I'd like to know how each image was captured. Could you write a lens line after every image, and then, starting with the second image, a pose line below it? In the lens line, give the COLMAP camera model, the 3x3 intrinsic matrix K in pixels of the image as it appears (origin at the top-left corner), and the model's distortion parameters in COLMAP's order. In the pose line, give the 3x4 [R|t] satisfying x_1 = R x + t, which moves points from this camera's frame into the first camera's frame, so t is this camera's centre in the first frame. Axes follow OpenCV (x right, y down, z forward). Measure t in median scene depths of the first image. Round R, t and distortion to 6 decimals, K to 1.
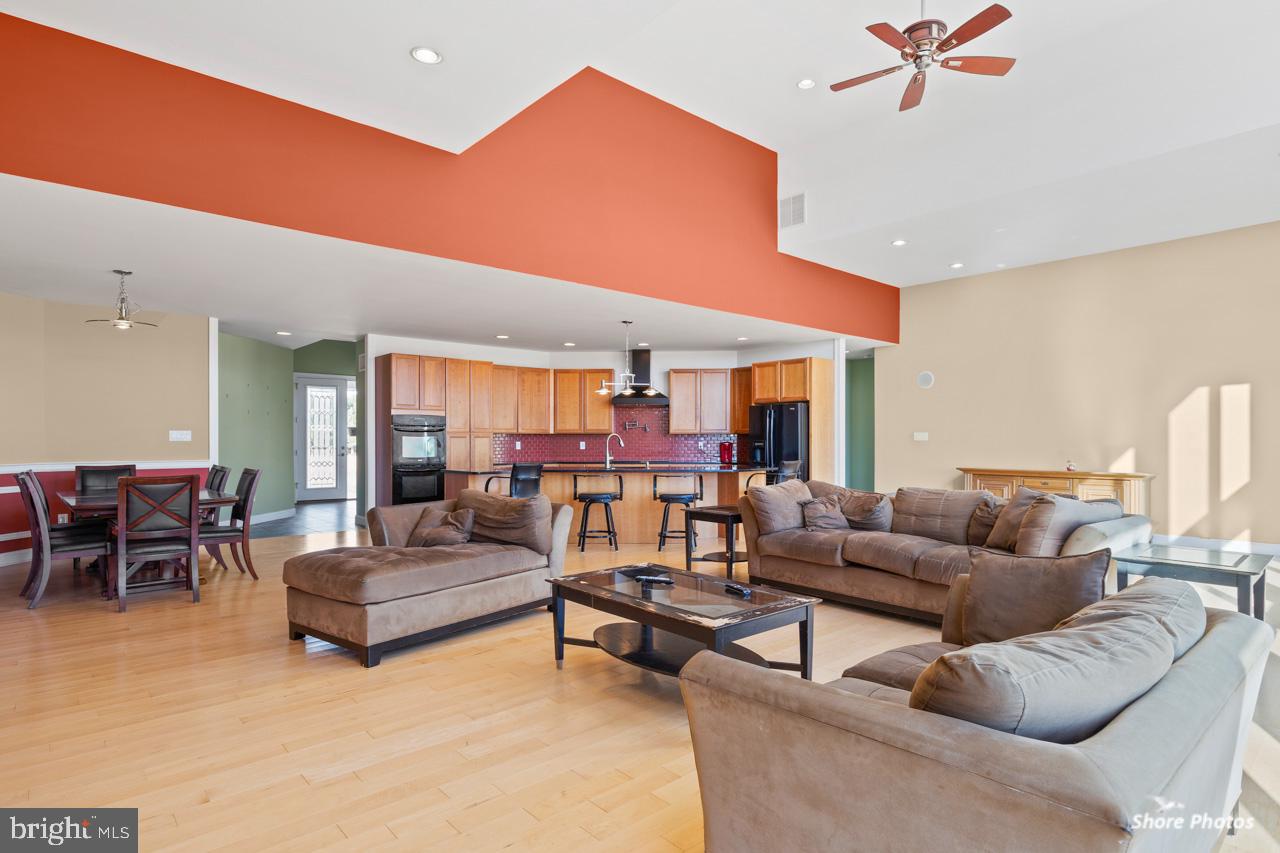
lens RADIAL K [[668.6, 0, 640.8], [0, 668.6, 435.4], [0, 0, 1]] dist [0.003834, 0.000345]
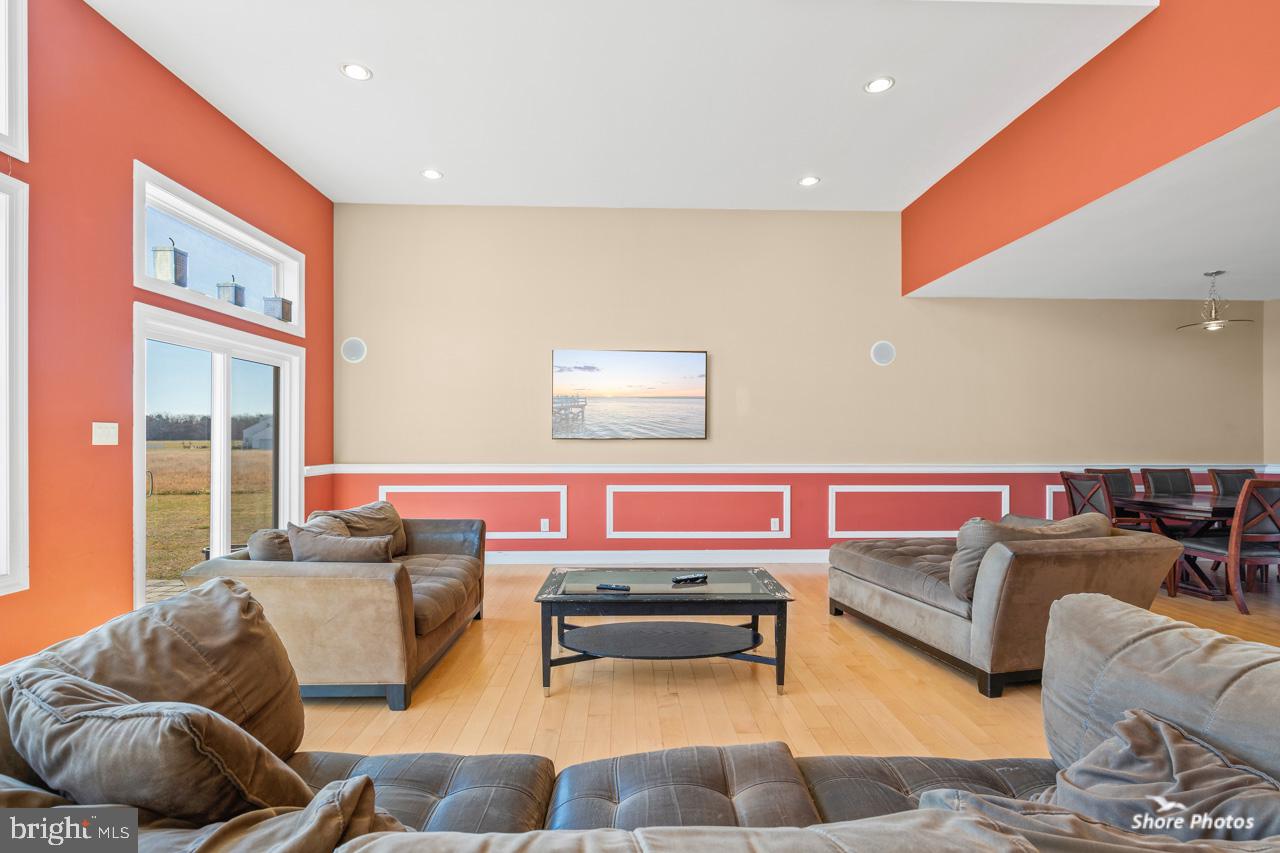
lens RADIAL K [[634.1, 0, 649.6], [0, 634.1, 438.0], [0, 0, 1]] dist [-0.001969, 0.001425]
pose [[-0.639999, -0.001167, -0.768375, 0.290615], [0.001208, 0.999996, -0.002525, 0.002110], [0.768375, -0.002544, -0.639995, 0.569779]]
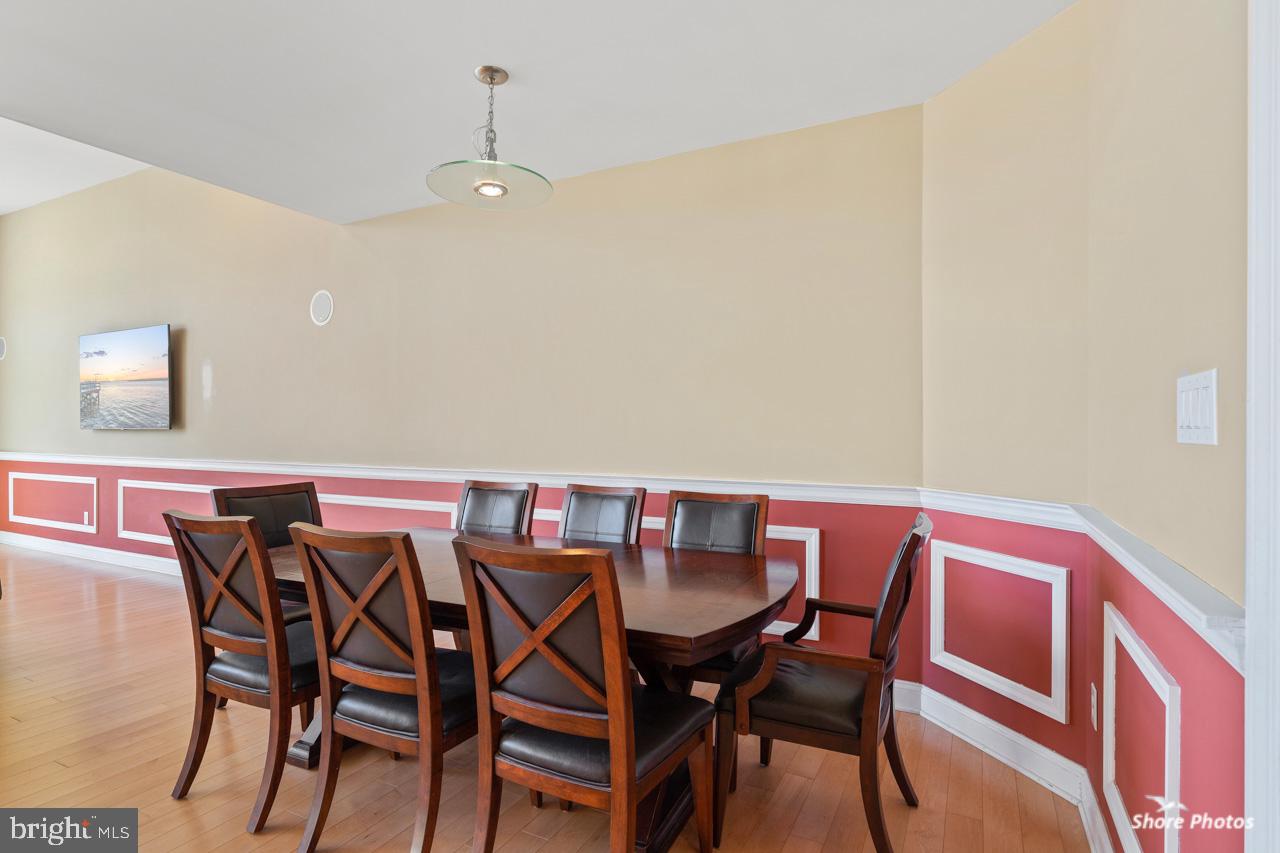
lens RADIAL K [[653.7, 0, 635.6], [0, 653.7, 424.2], [0, 0, 1]] dist [0.000944, -0.000389]
pose [[-0.931748, -0.004135, -0.363081, -0.420906], [0.000061, 0.999933, -0.011544, 0.004736], [0.363105, -0.010778, -0.931686, 0.871104]]
